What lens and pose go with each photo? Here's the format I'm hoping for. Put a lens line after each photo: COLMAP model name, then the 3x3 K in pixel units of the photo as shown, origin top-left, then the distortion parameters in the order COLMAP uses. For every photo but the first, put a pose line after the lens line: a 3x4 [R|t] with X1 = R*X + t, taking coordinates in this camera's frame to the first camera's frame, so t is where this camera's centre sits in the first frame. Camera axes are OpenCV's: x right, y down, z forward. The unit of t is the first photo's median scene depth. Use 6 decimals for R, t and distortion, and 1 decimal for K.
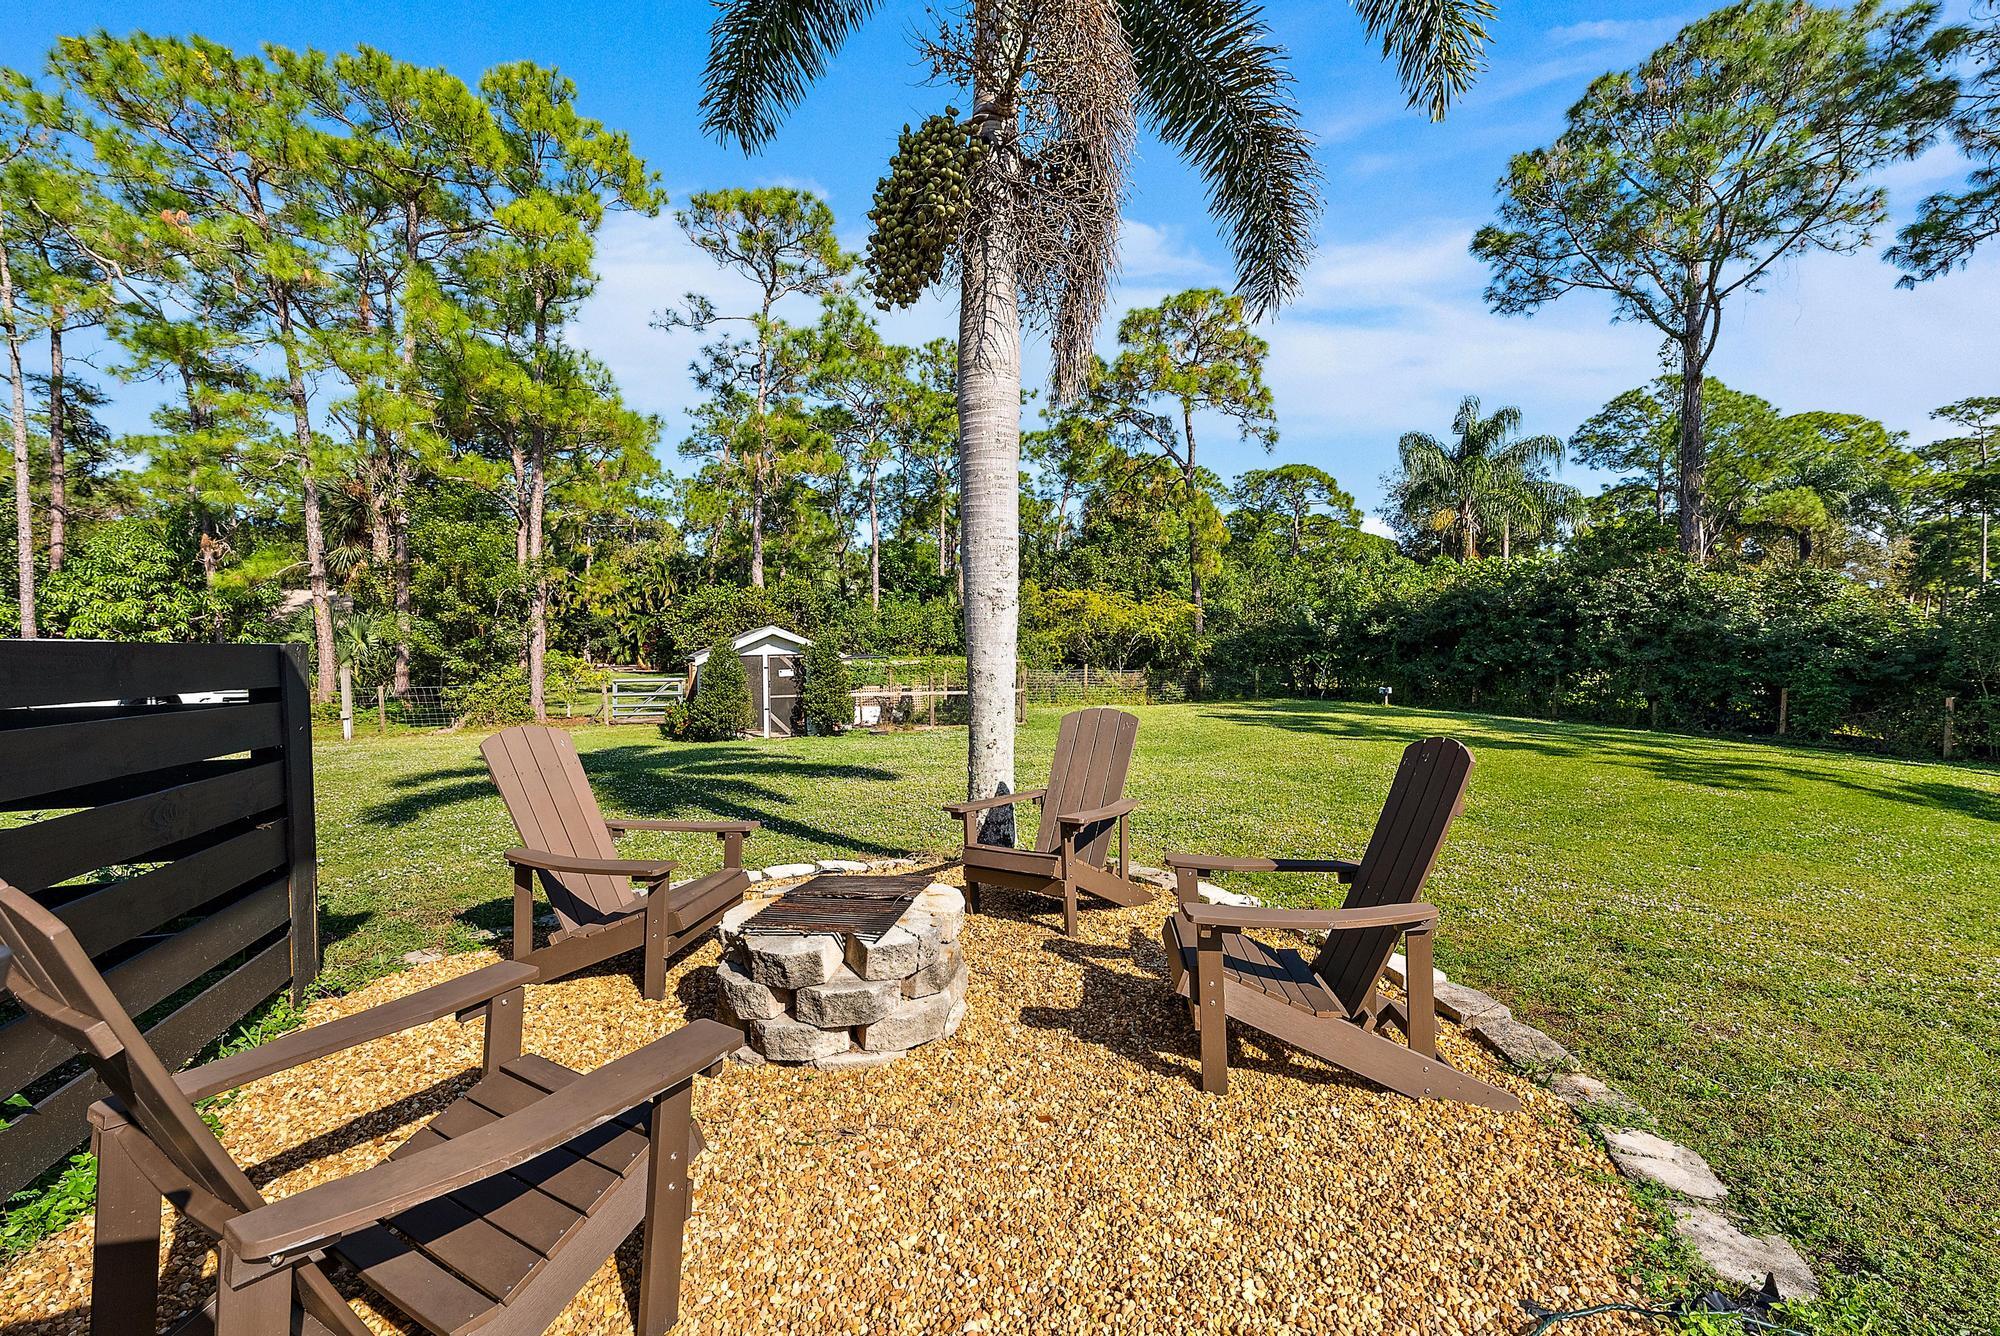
lens RADIAL K [[808.7, 0, 1000.0], [0, 808.7, 668.0], [0, 0, 1]] dist [0.000583, -0.000036]
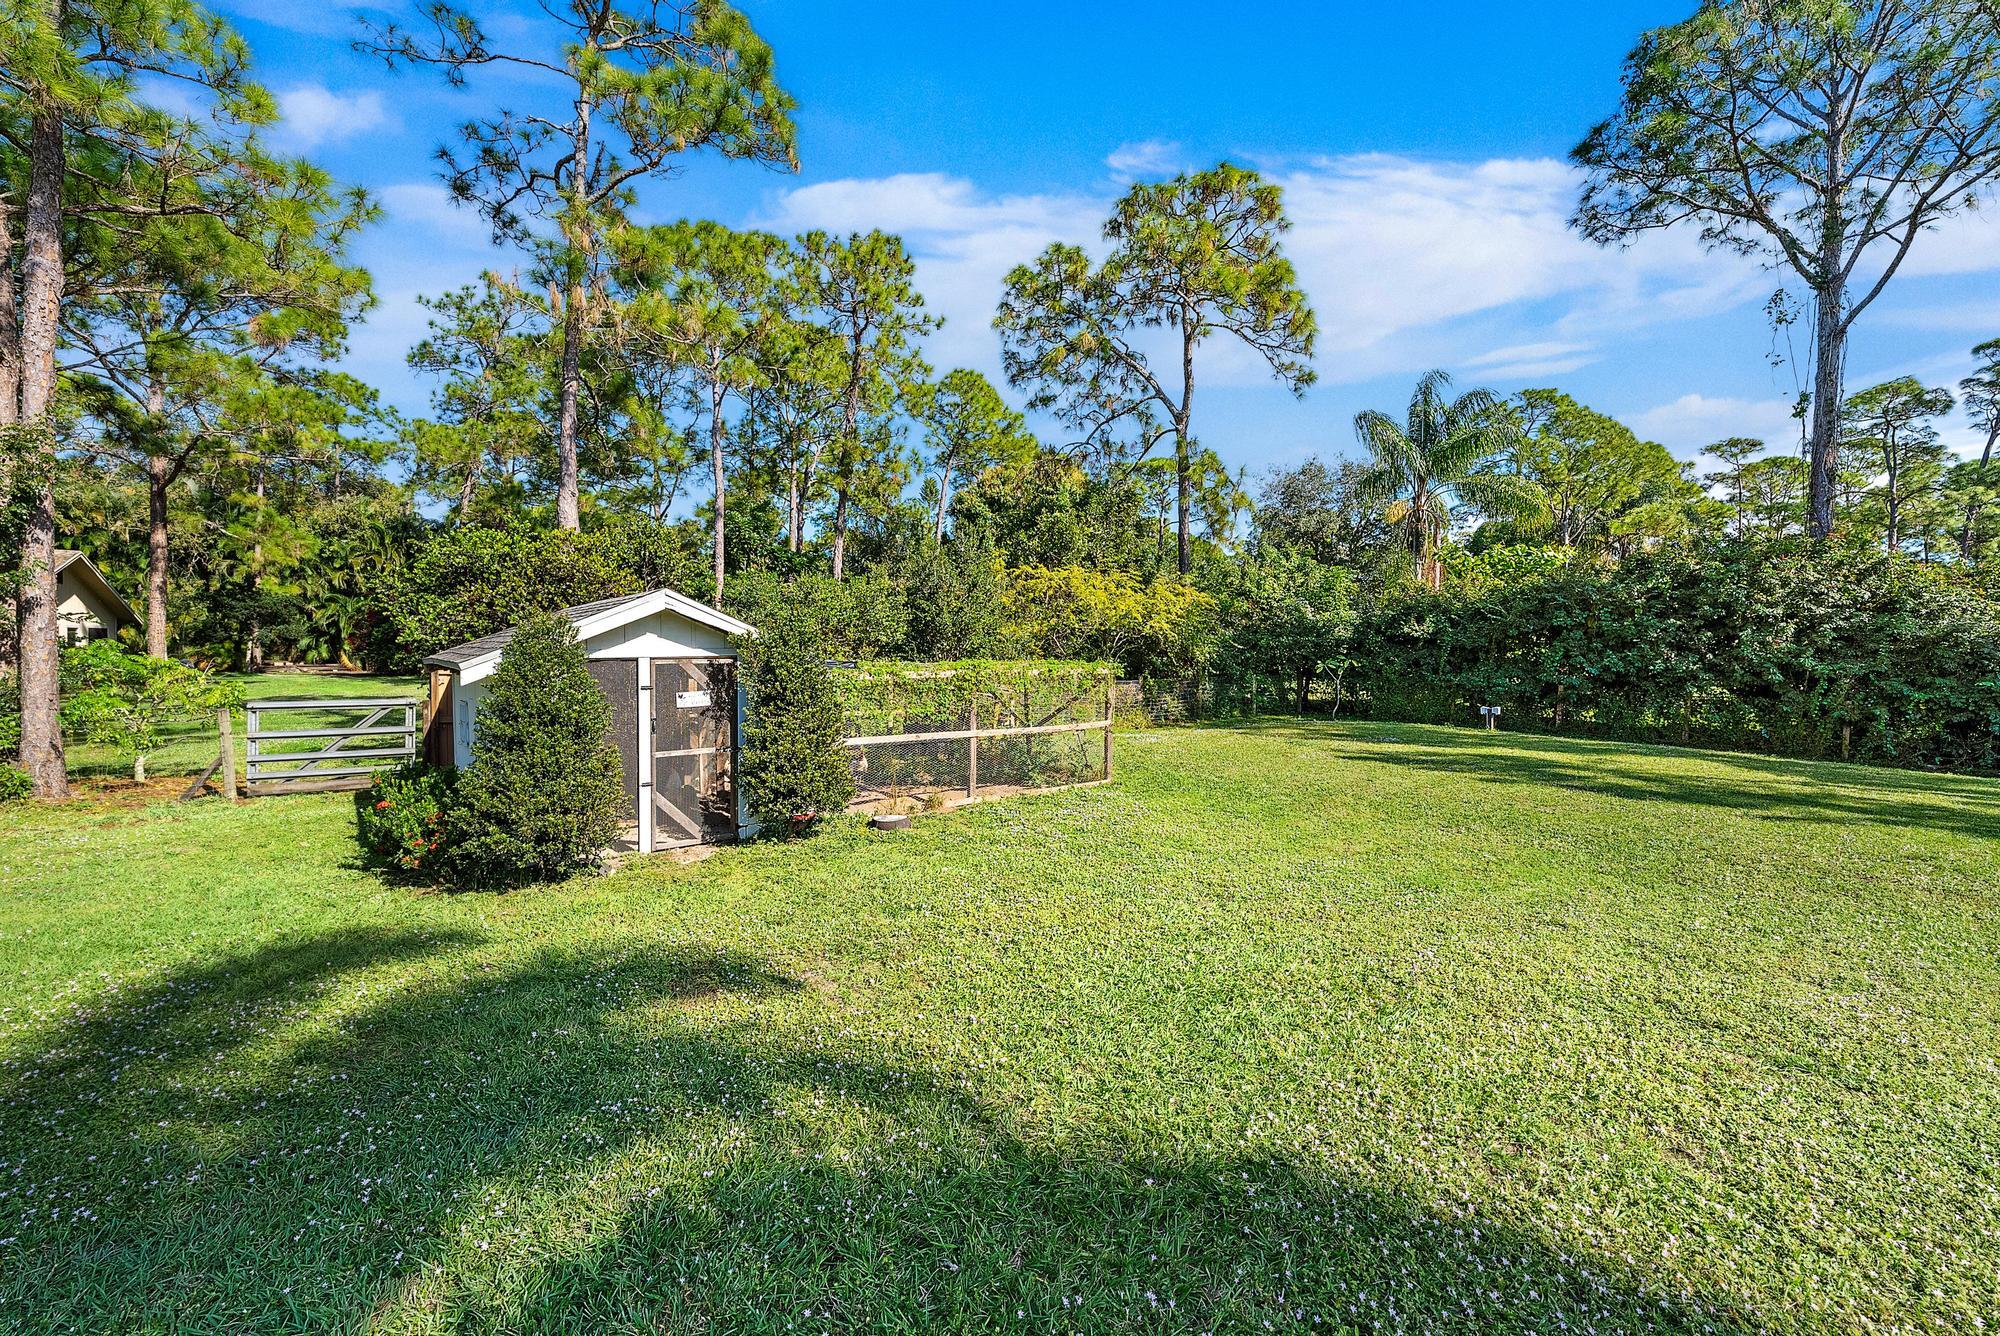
lens RADIAL K [[793.8, 0, 1001.3], [0, 793.8, 663.3], [0, 0, 1]] dist [-0.002735, -0.000325]
pose [[0.964373, 0.007601, 0.264437, -0.134038], [-0.006097, 0.999960, -0.006506, -0.007094], [-0.264476, 0.004662, 0.964381, 0.333913]]
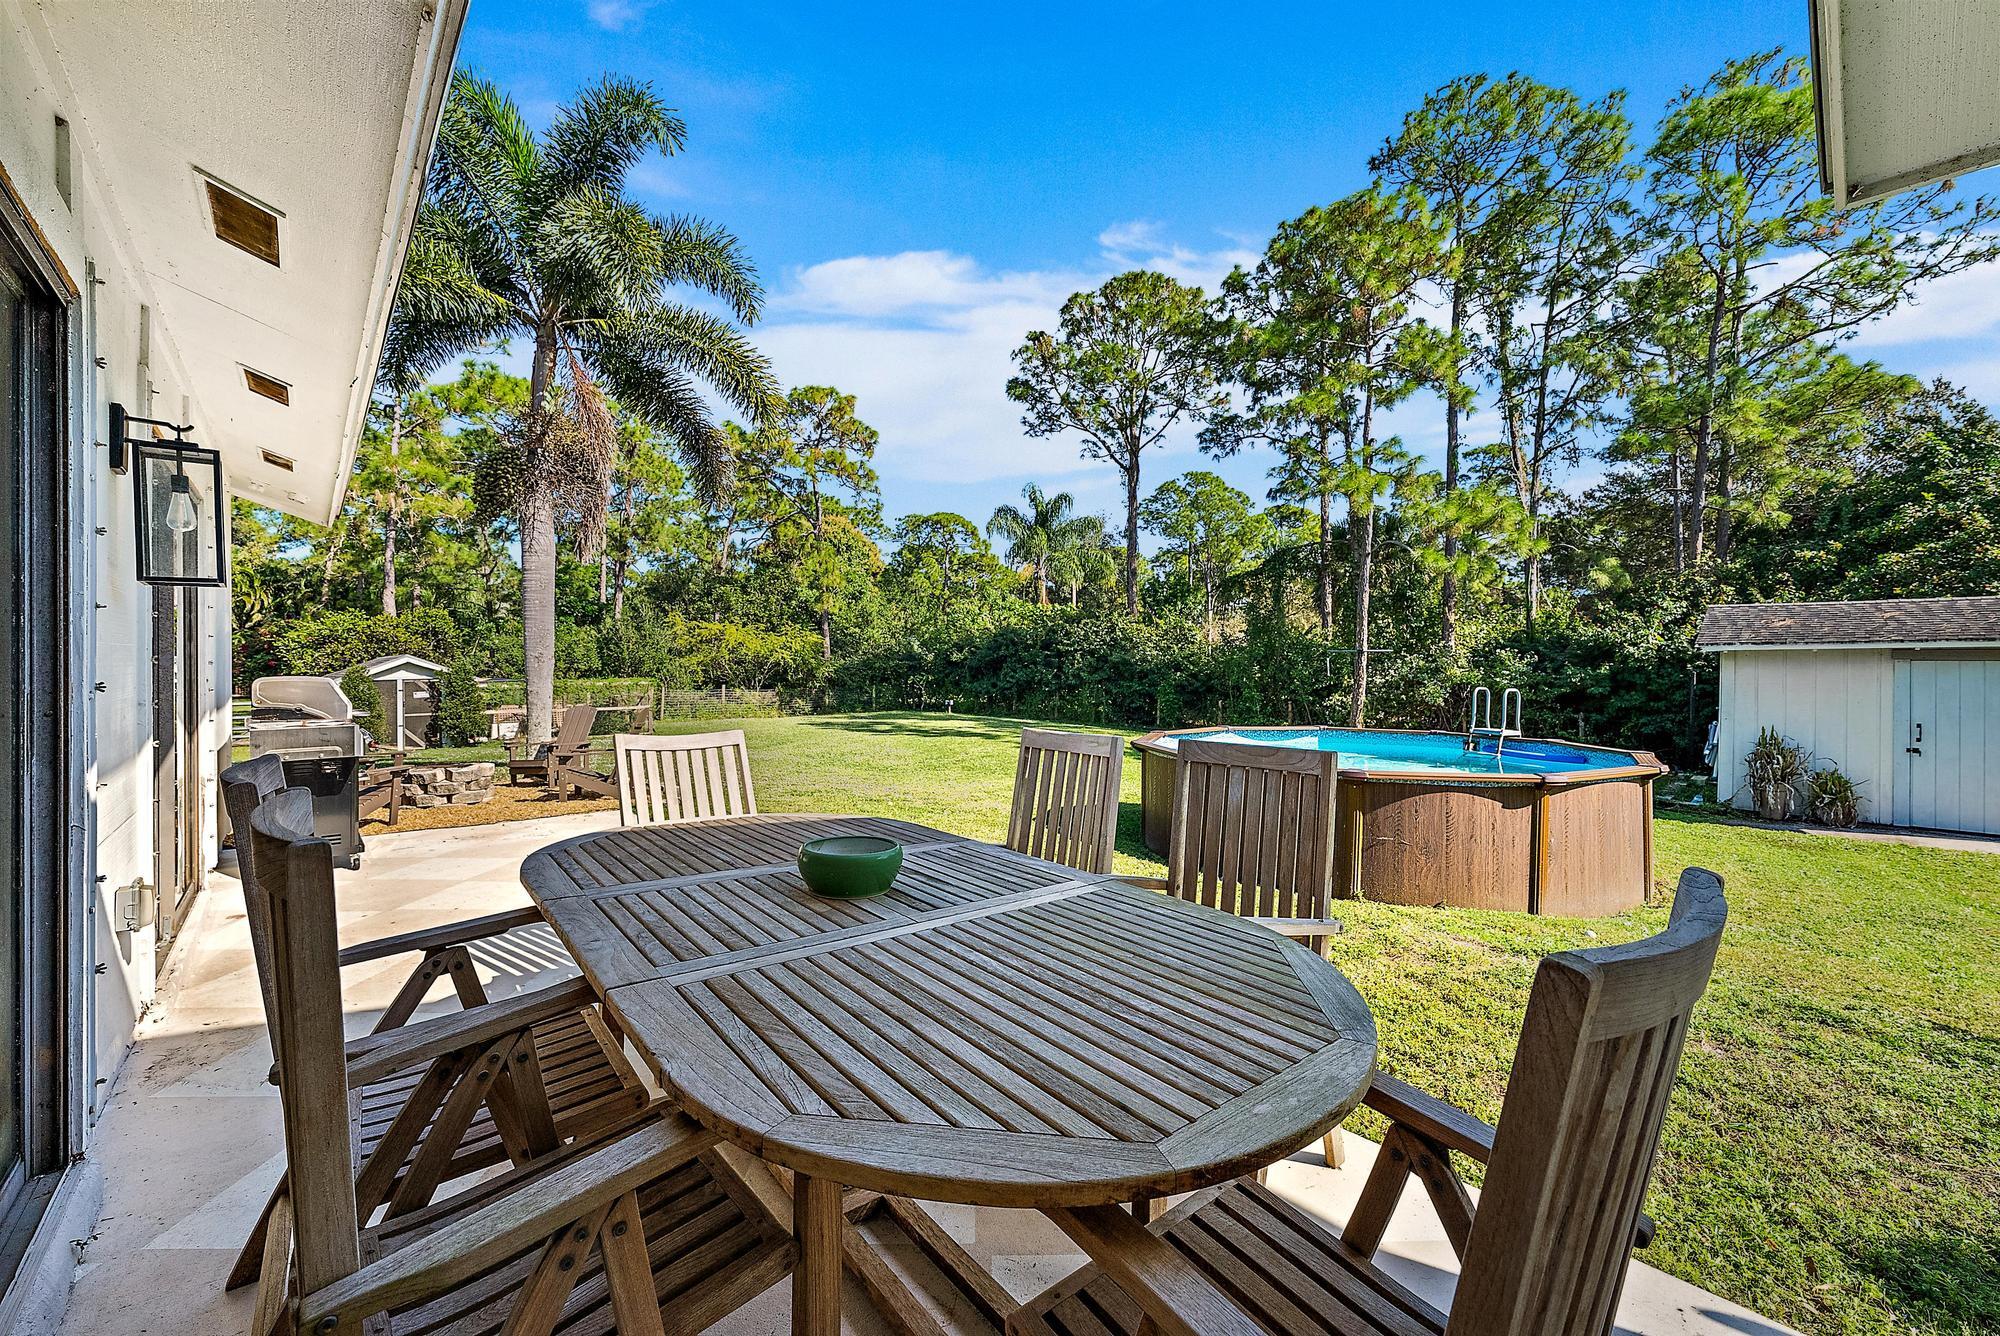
lens RADIAL K [[802.5, 0, 1022.7], [0, 802.5, 666.4], [0, 0, 1]] dist [-0.003153, -0.000418]
pose [[0.925891, 0.001105, 0.377790, 0.065890], [0.008529, 0.999680, -0.023828, 0.000183], [-0.377695, 0.025285, 0.925585, -0.255760]]
